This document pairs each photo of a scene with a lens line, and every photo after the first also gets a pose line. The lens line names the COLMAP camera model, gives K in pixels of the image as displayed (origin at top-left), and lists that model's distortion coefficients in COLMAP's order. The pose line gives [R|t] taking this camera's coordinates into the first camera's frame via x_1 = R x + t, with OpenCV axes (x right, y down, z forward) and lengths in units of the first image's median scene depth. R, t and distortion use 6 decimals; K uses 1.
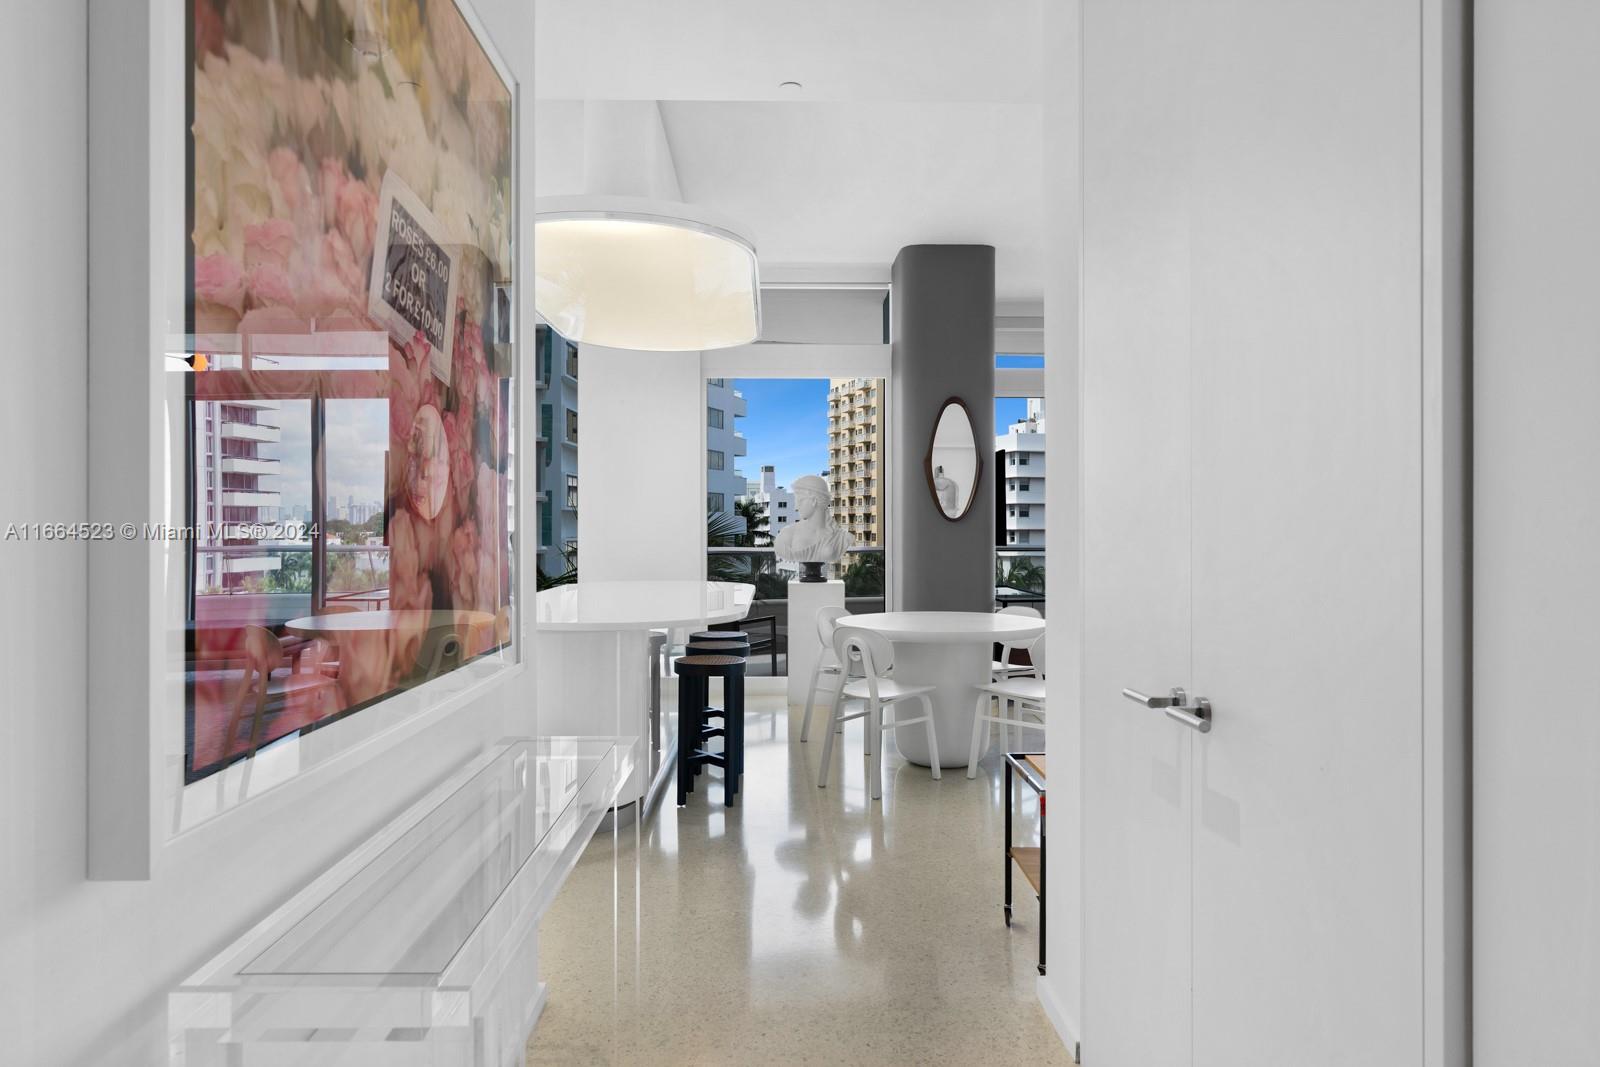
lens RADIAL K [[994.6, 0, 795.5], [0, 994.6, 526.8], [0, 0, 1]] dist [0.003035, 0.000382]
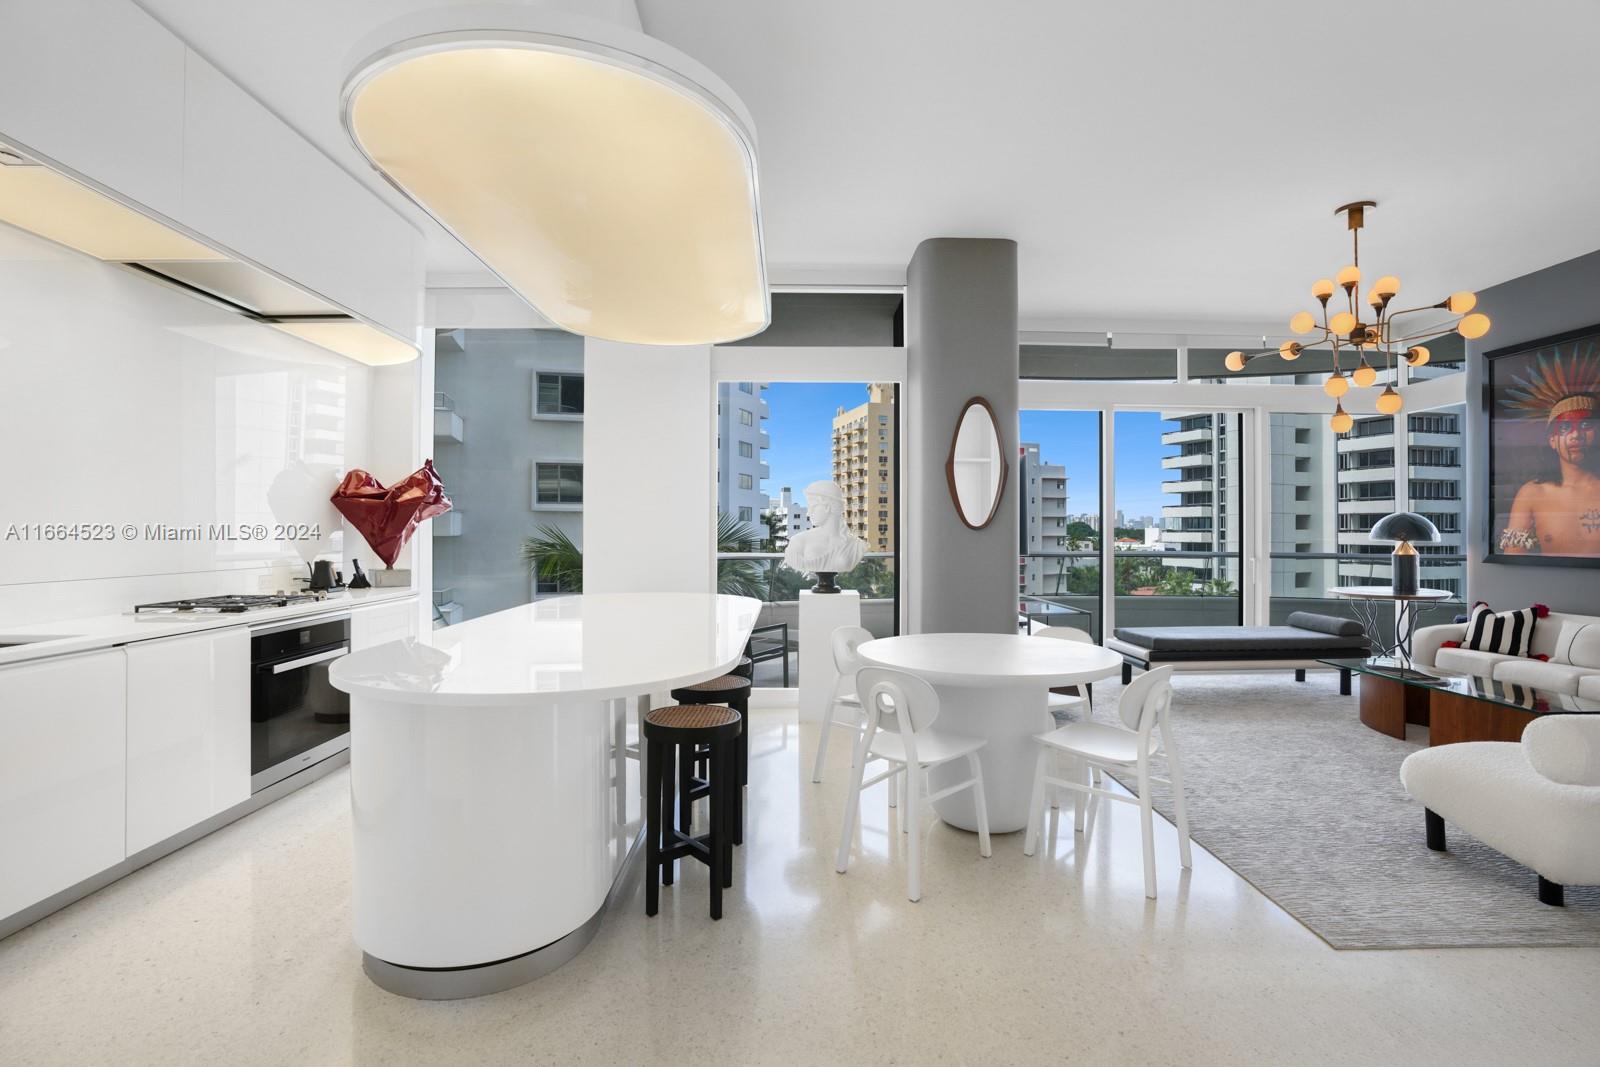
lens RADIAL K [[719.1, 0, 803.6], [0, 719.1, 525.7], [0, 0, 1]] dist [-0.019153, -0.000119]
pose [[0.999978, 0.005199, -0.004147, -0.001133], [-0.005240, 0.999936, -0.010035, -0.000947], [0.004094, 0.010056, 0.999941, 0.313705]]
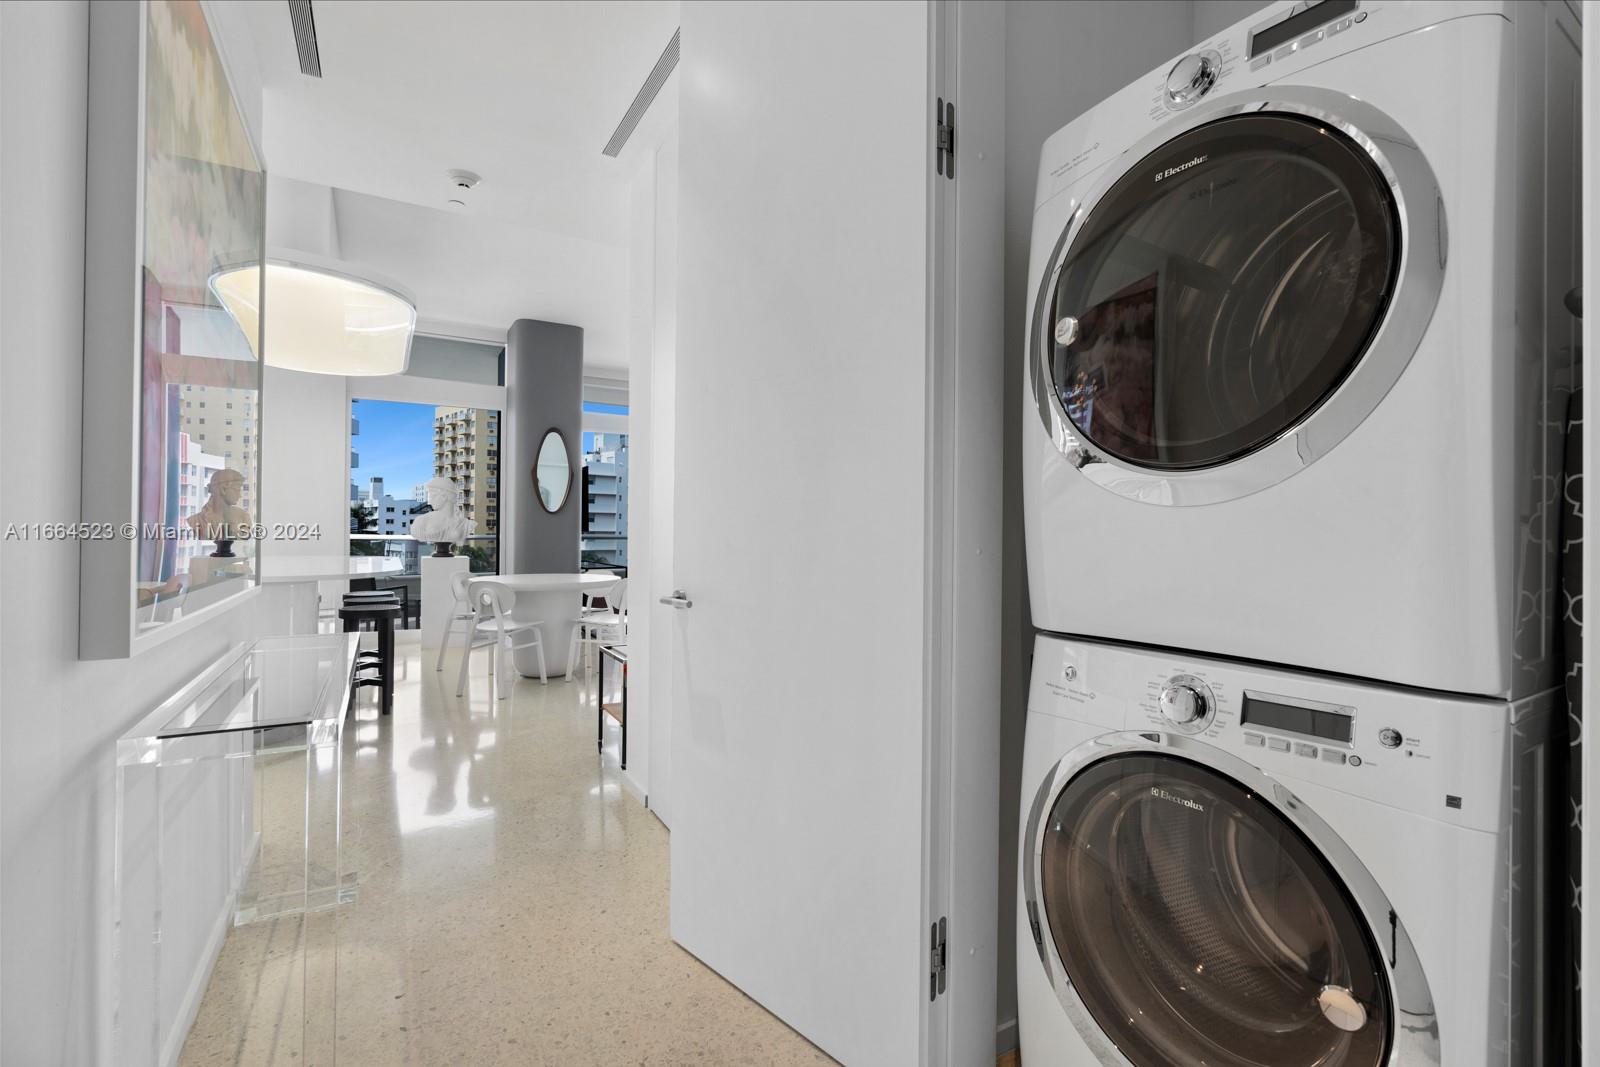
lens RADIAL K [[719.1, 0, 803.6], [0, 719.1, 525.7], [0, 0, 1]] dist [-0.019153, -0.000119]
pose [[0.869602, 0.013119, 0.493579, -0.036643], [-0.008852, 0.999901, -0.010980, 0.019825], [-0.493674, 0.005179, 0.869632, -0.082002]]
